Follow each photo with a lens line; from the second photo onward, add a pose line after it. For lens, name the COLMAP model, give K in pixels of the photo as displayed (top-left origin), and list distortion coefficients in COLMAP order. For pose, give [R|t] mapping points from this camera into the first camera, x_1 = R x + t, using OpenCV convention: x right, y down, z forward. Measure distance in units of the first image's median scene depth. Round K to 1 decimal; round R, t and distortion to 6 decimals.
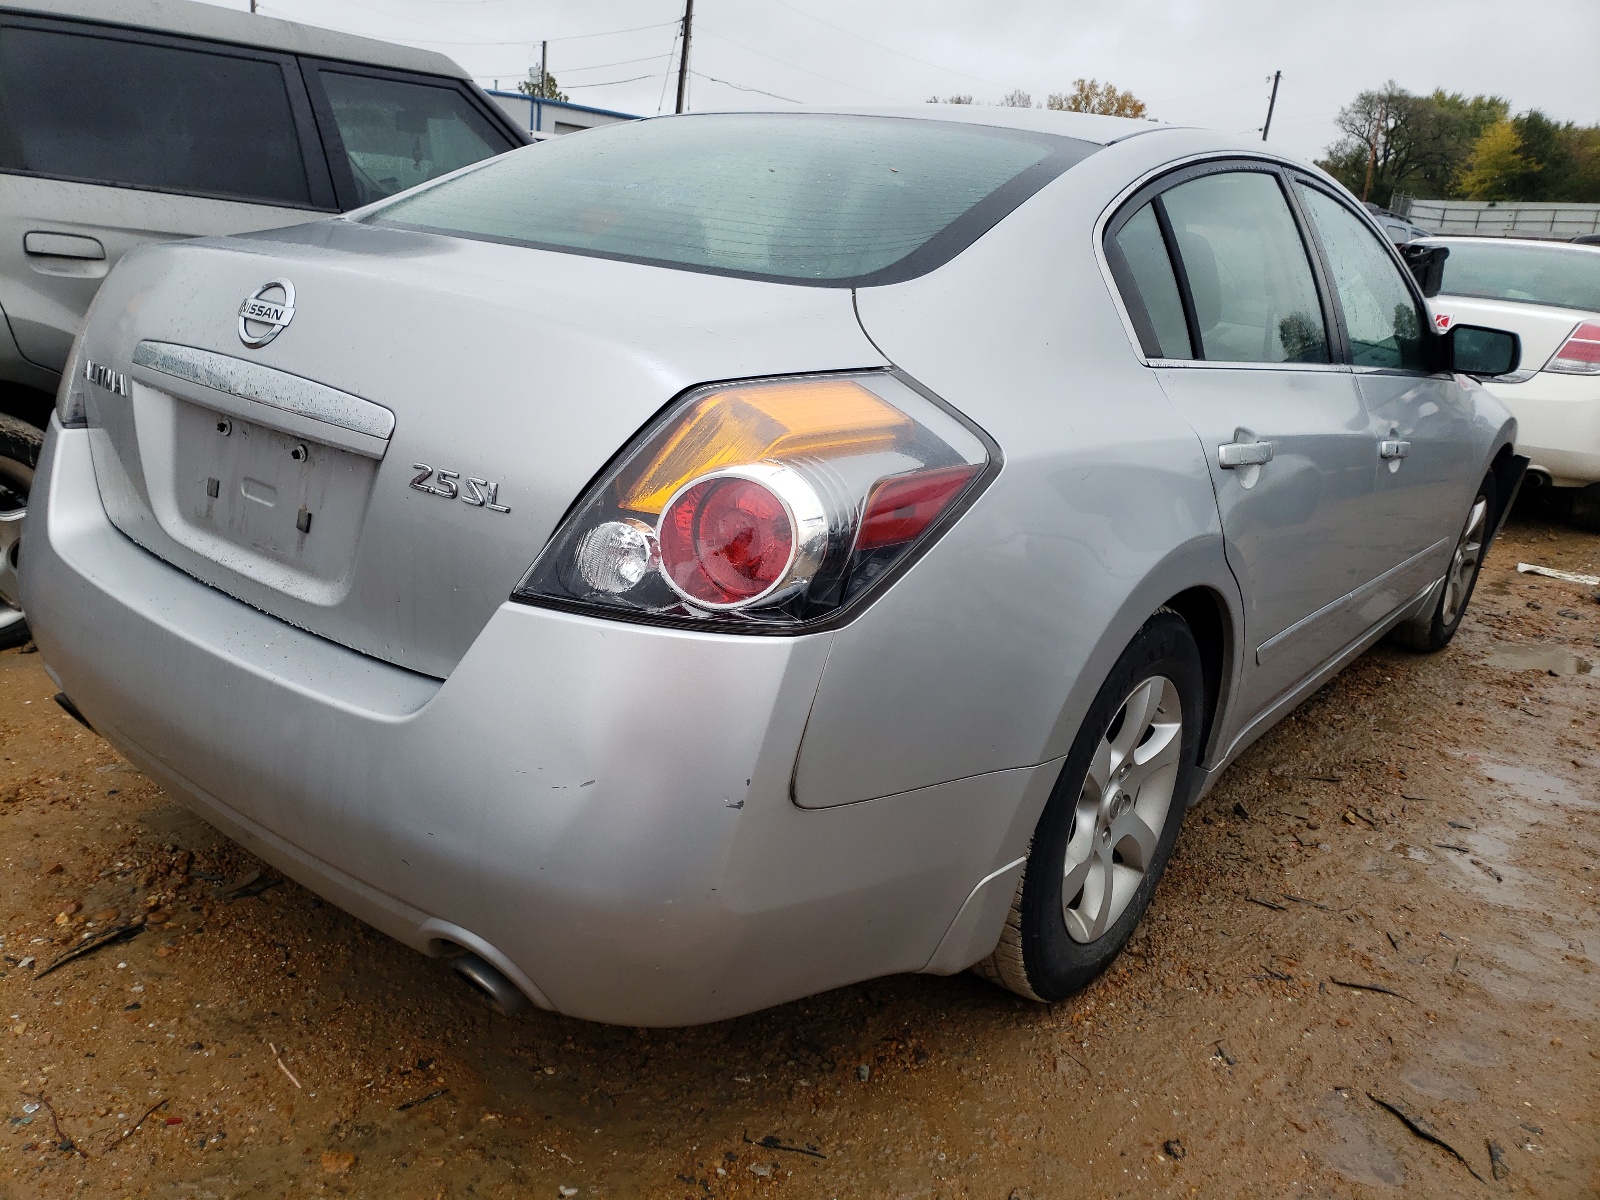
lens RADIAL K [[1381.5, 0, 804.1], [0, 1381.5, 554.8], [0, 0, 1]] dist [0.007786, 0.022947]
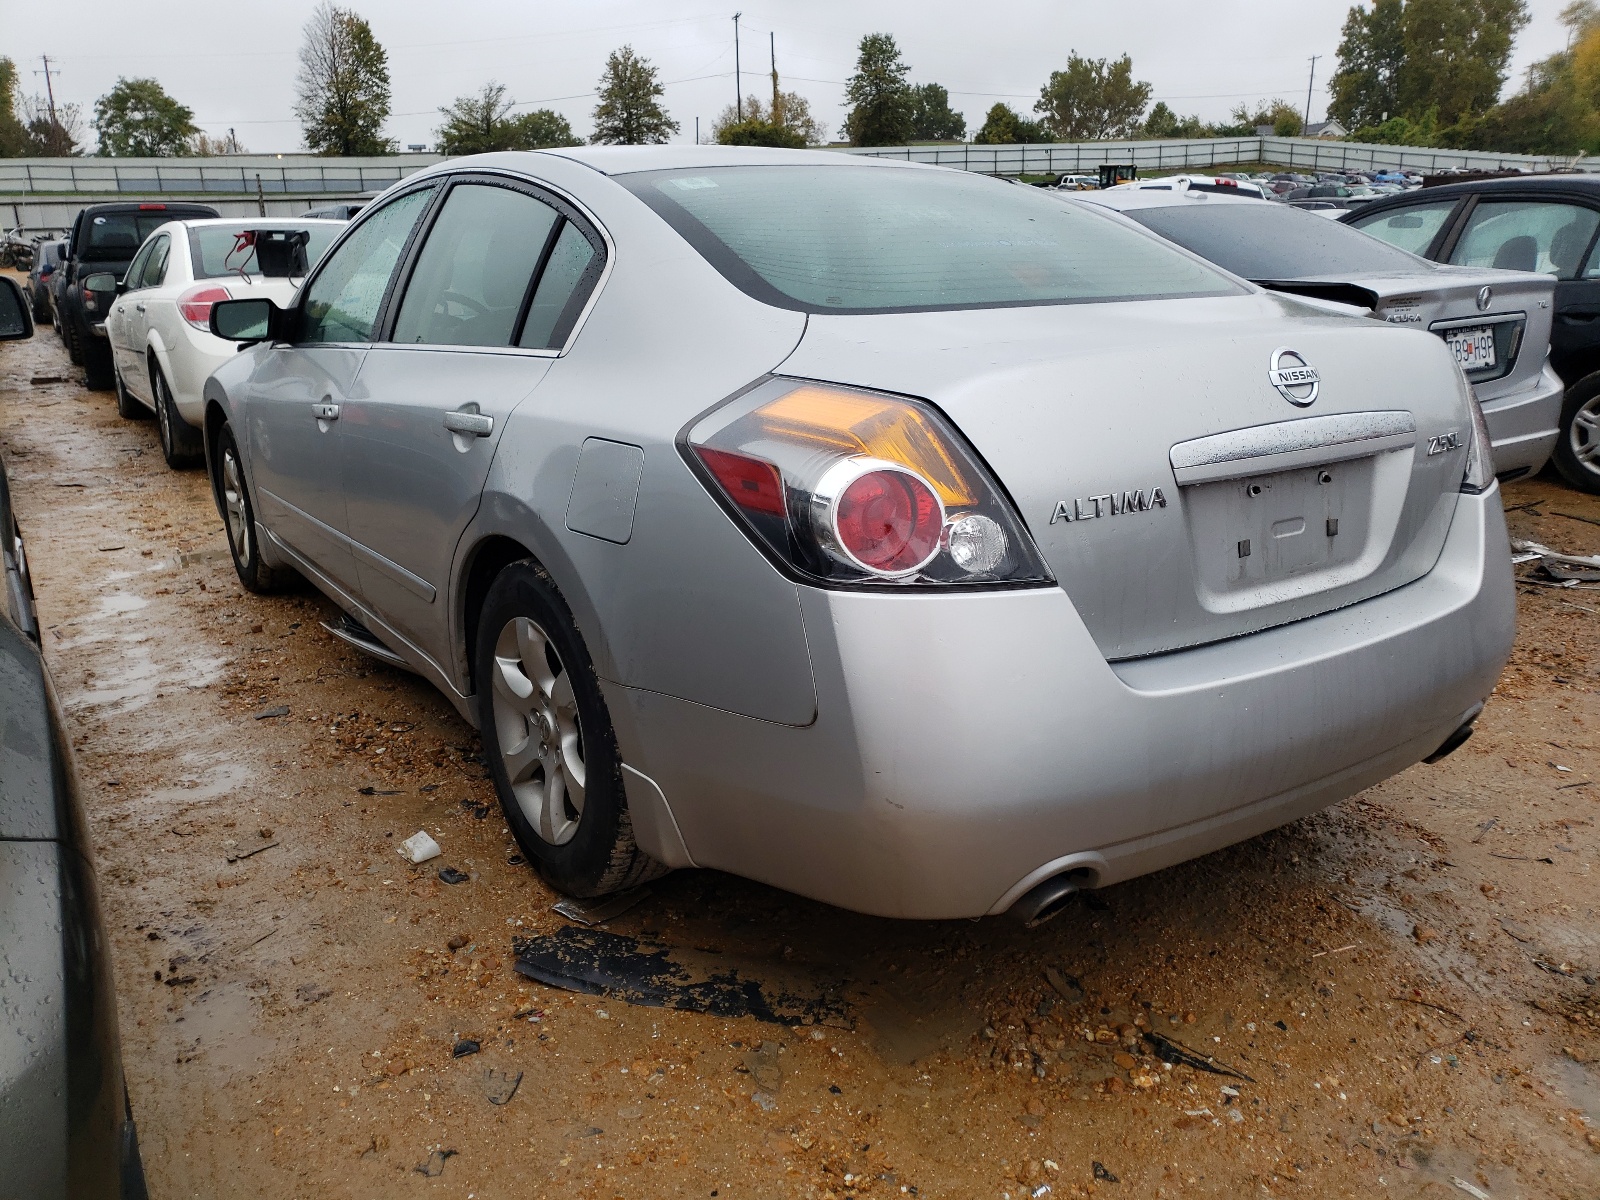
lens RADIAL K [[1381.5, 0, 804.1], [0, 1381.5, 554.8], [0, 0, 1]] dist [0.007786, 0.022947]
pose [[0.225817, -0.304068, 0.925500, -1.464968], [0.258305, 0.934723, 0.244073, -0.386815], [-0.939300, 0.183945, 0.289618, 0.965132]]
